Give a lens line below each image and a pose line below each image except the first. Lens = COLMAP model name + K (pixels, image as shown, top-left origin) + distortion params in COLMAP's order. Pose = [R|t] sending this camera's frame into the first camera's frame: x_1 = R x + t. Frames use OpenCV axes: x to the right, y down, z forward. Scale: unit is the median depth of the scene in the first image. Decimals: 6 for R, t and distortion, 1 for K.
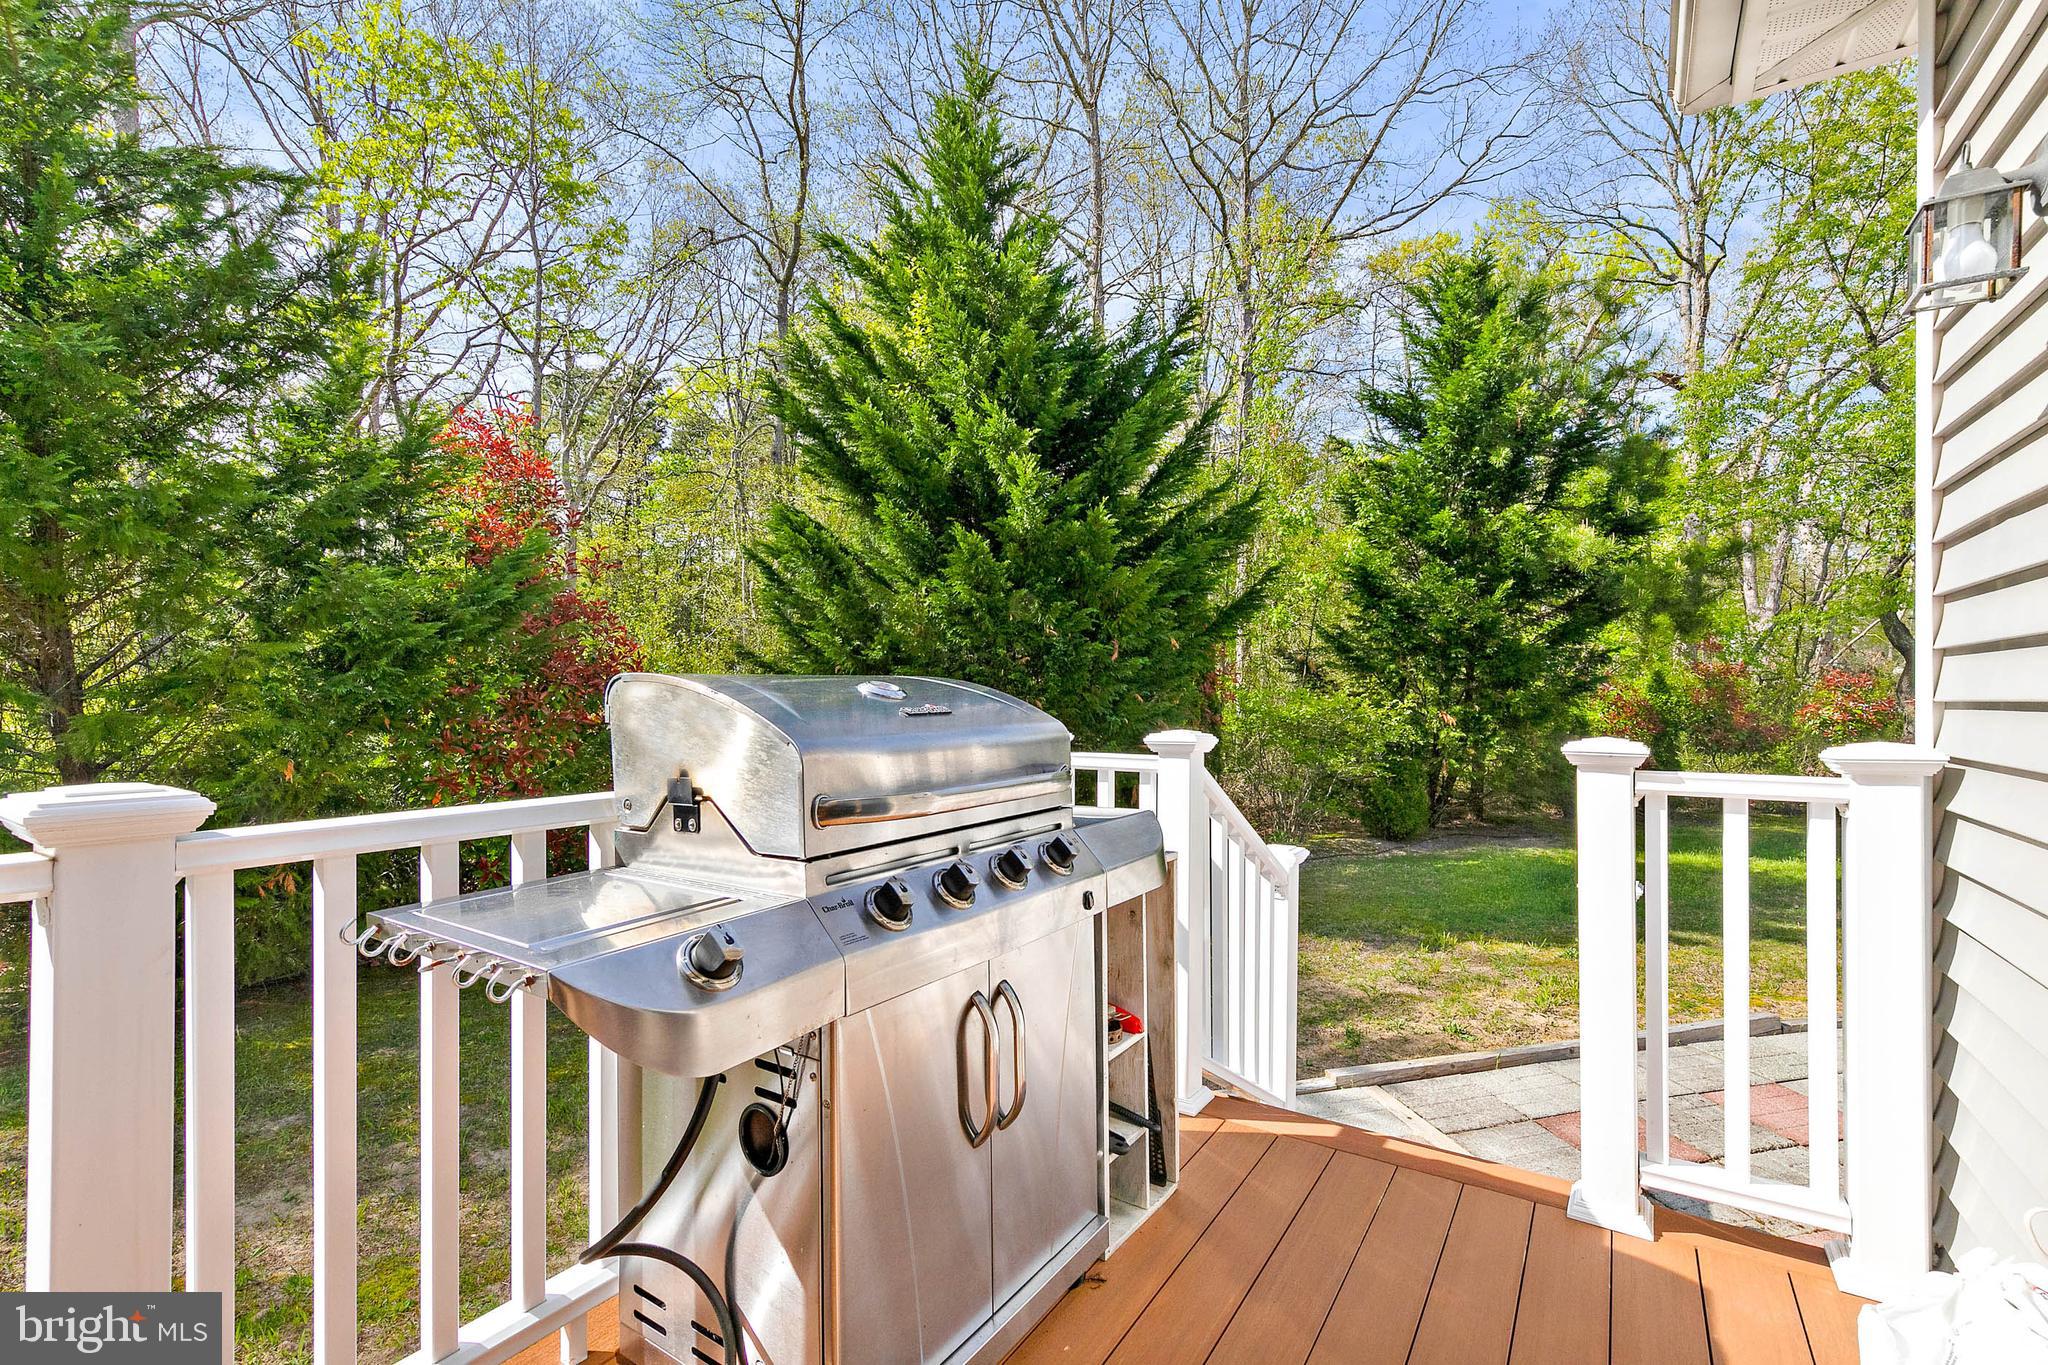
lens RADIAL K [[911.6, 0, 1053.5], [0, 911.6, 687.5], [0, 0, 1]] dist [0.000179, 0.000009]
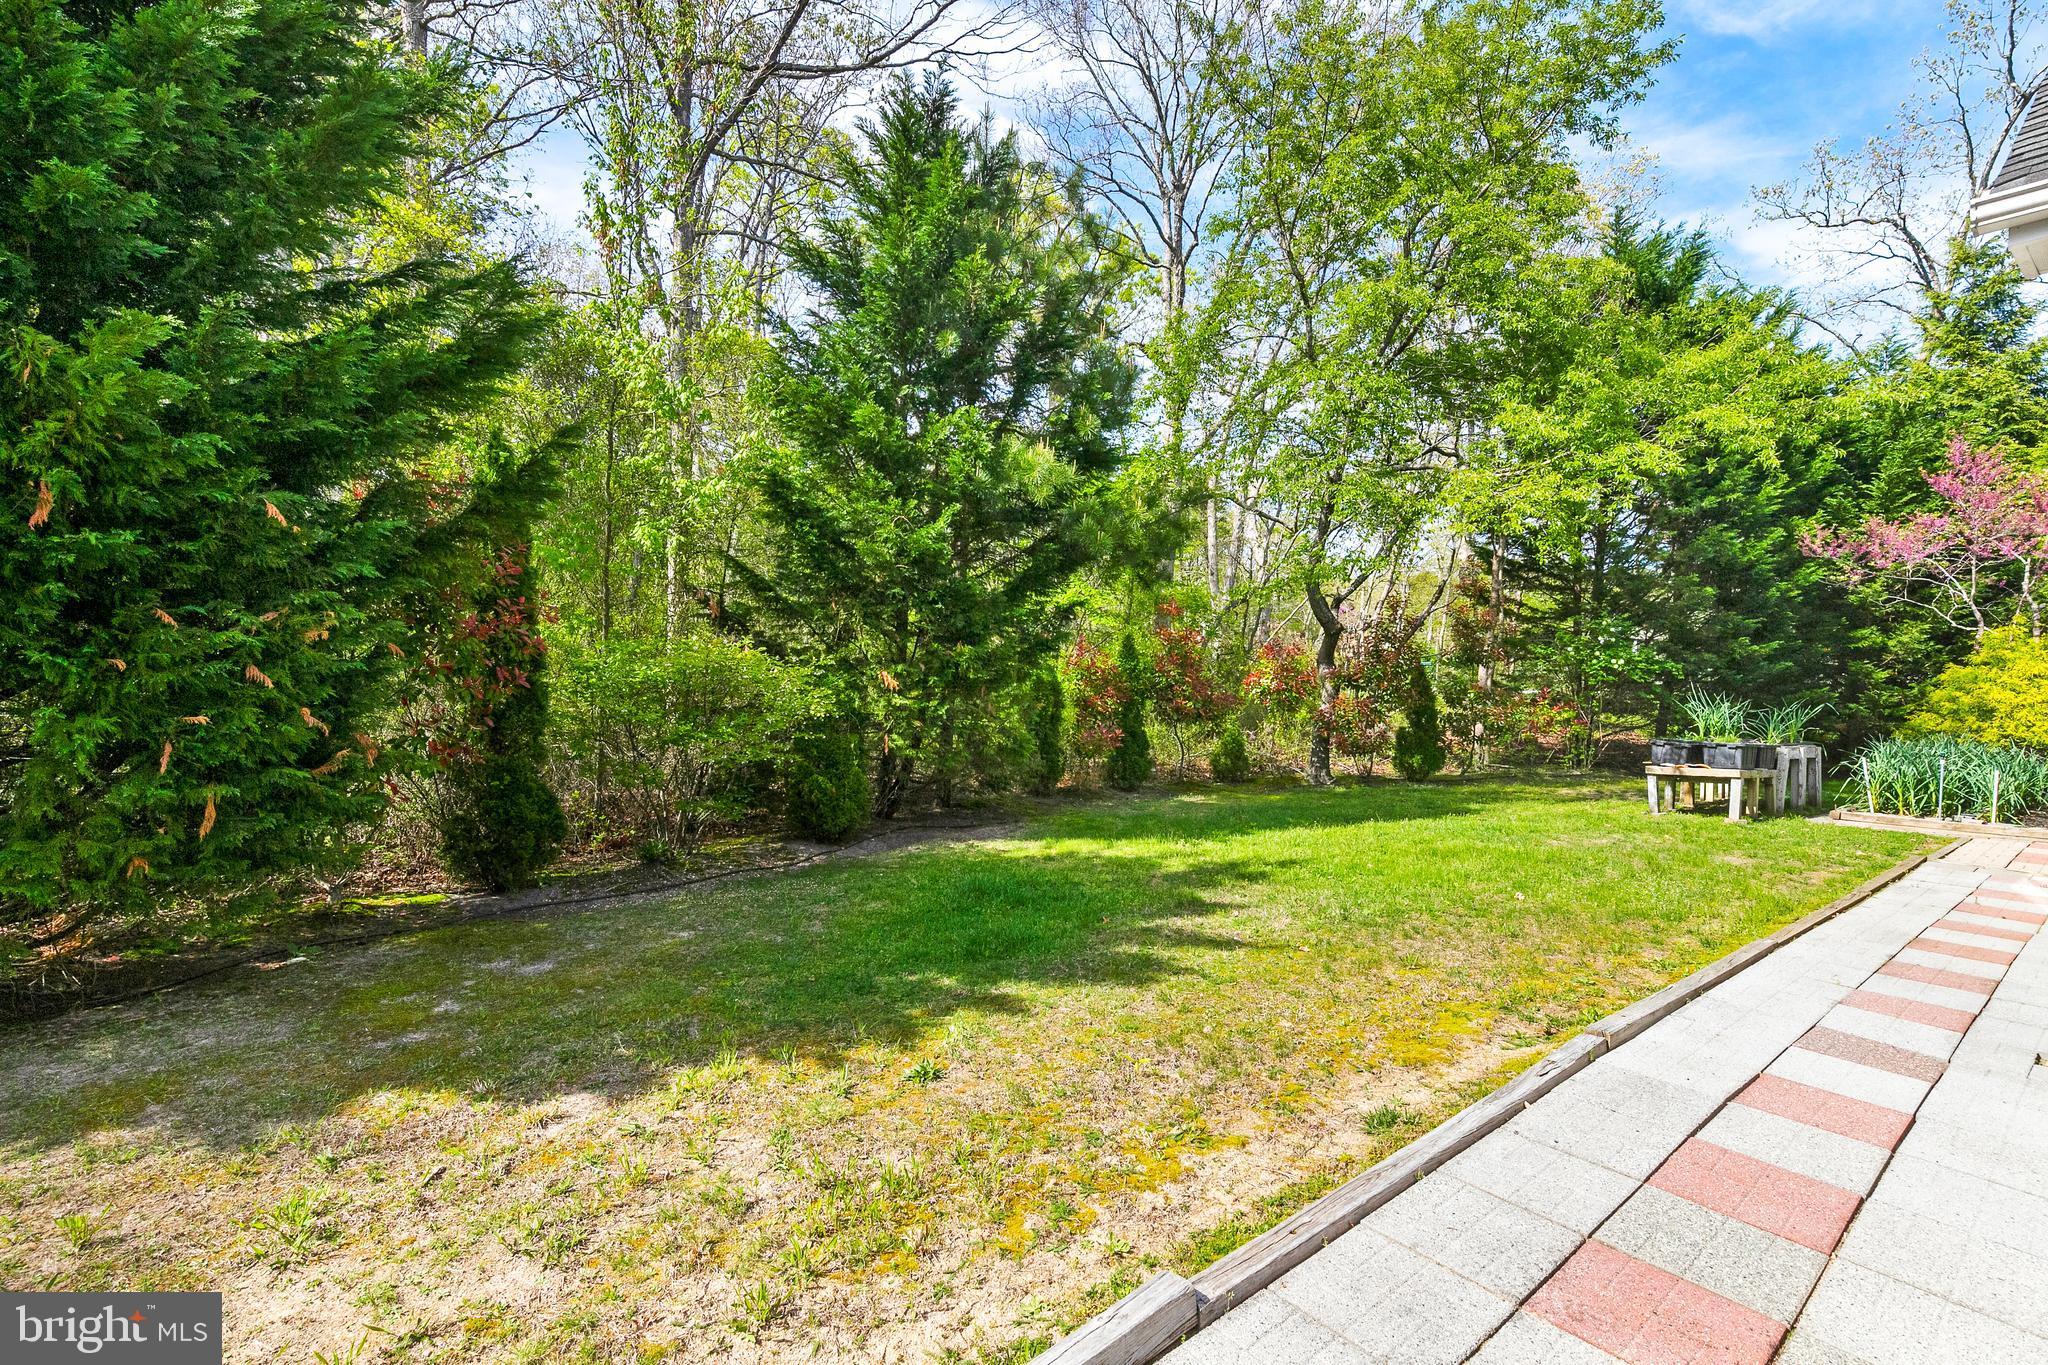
lens RADIAL K [[911.6, 0, 1053.5], [0, 911.6, 687.5], [0, 0, 1]] dist [0.000179, 0.000009]
pose [[0.886346, 0.005393, 0.462992, 0.195145], [-0.018446, 0.999550, 0.023670, 0.017189], [-0.462656, -0.029520, 0.886046, 0.243399]]
